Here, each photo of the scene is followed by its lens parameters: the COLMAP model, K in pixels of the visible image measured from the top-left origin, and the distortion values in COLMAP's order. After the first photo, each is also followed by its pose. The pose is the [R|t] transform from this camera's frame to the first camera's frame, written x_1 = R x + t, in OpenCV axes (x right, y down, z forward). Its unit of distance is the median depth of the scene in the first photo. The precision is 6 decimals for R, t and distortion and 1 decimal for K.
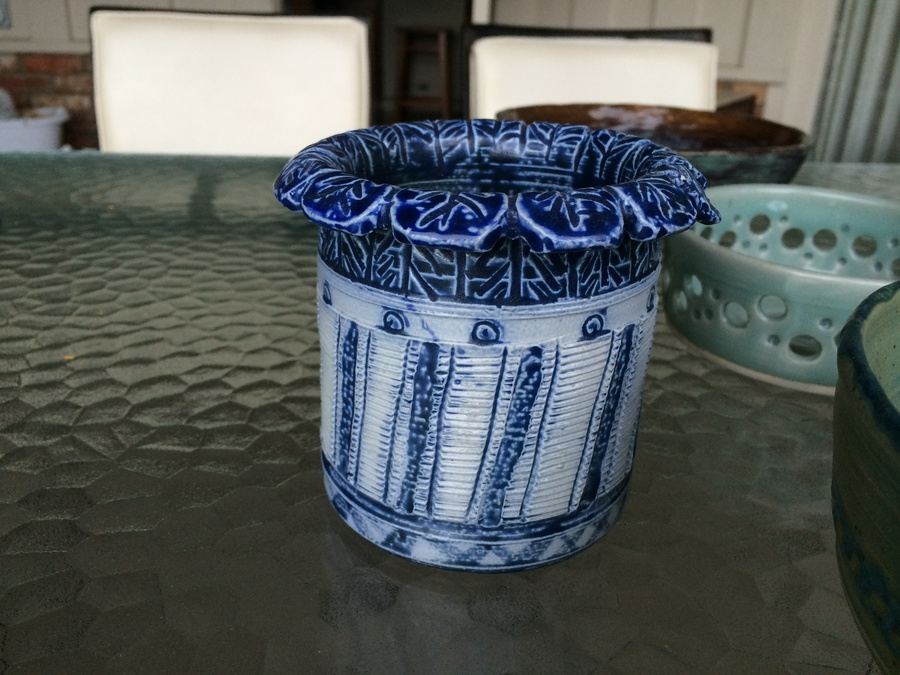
lens RADIAL K [[775.2, 0, 450.0], [0, 775.2, 337.5], [0, 0, 1]] dist [0.093066, -0.163899]
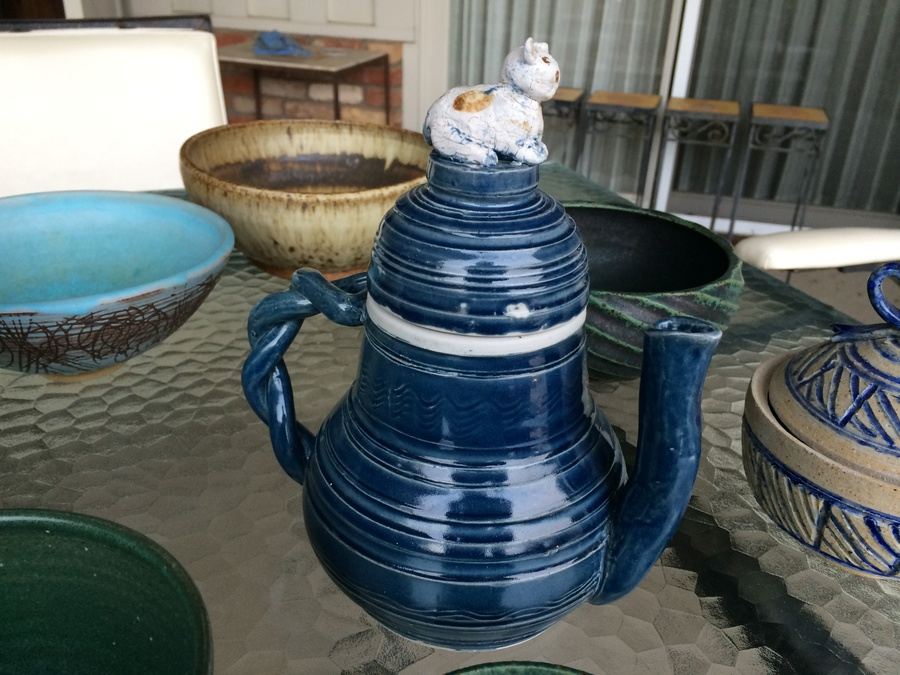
lens RADIAL K [[775.2, 0, 450.0], [0, 775.2, 337.5], [0, 0, 1]] dist [0.093066, -0.163899]
pose [[0.955956, -0.127985, 0.264137, 2.202770], [0.109631, 0.990488, 0.083157, -0.275853], [-0.272267, -0.050537, 0.960894, -0.405528]]
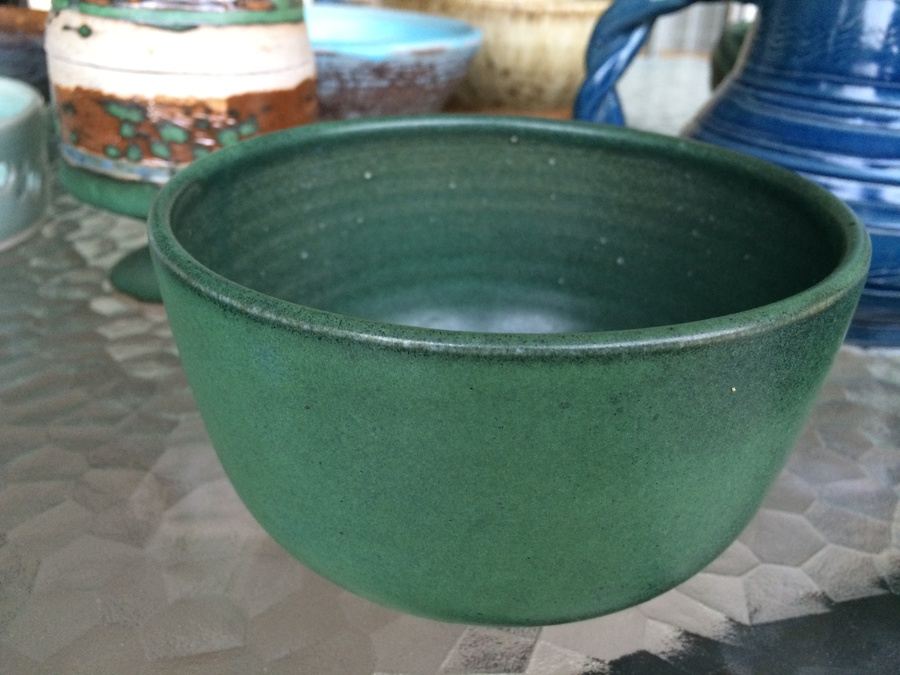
lens RADIAL K [[775.2, 0, 450.0], [0, 775.2, 337.5], [0, 0, 1]] dist [0.093066, -0.163899]
pose [[0.963571, -0.125181, 0.236347, 1.523436], [0.107387, 0.990424, 0.086768, 0.212968], [-0.244946, -0.058227, 0.967787, -0.169545]]
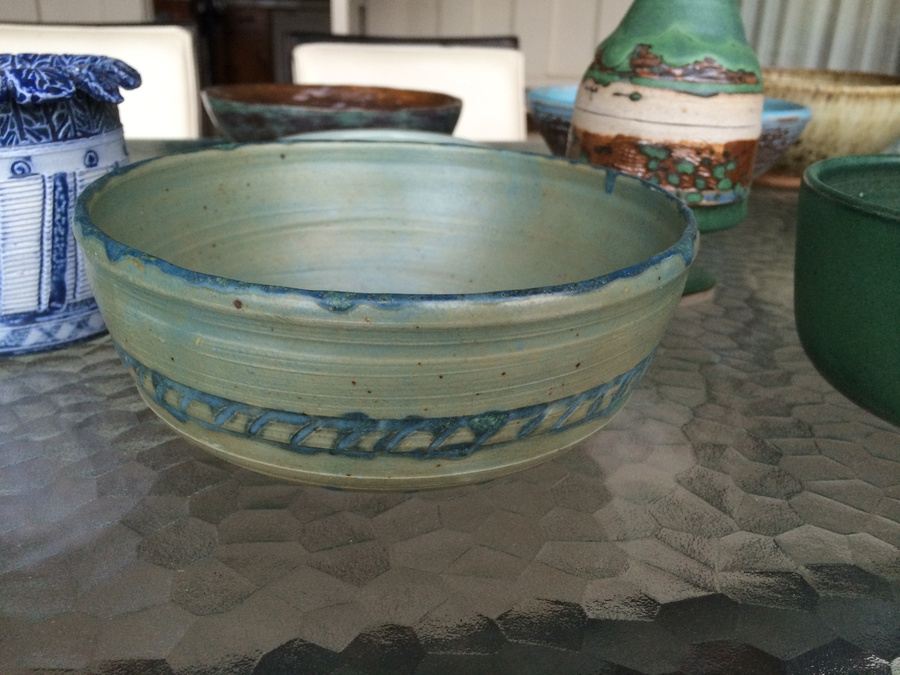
lens RADIAL K [[775.2, 0, 450.0], [0, 775.2, 337.5], [0, 0, 1]] dist [0.093066, -0.163899]
pose [[0.993633, -0.046421, 0.102662, 0.745496], [0.048983, 0.998544, -0.022579, 0.342286], [-0.101464, 0.027463, 0.994460, -0.507046]]
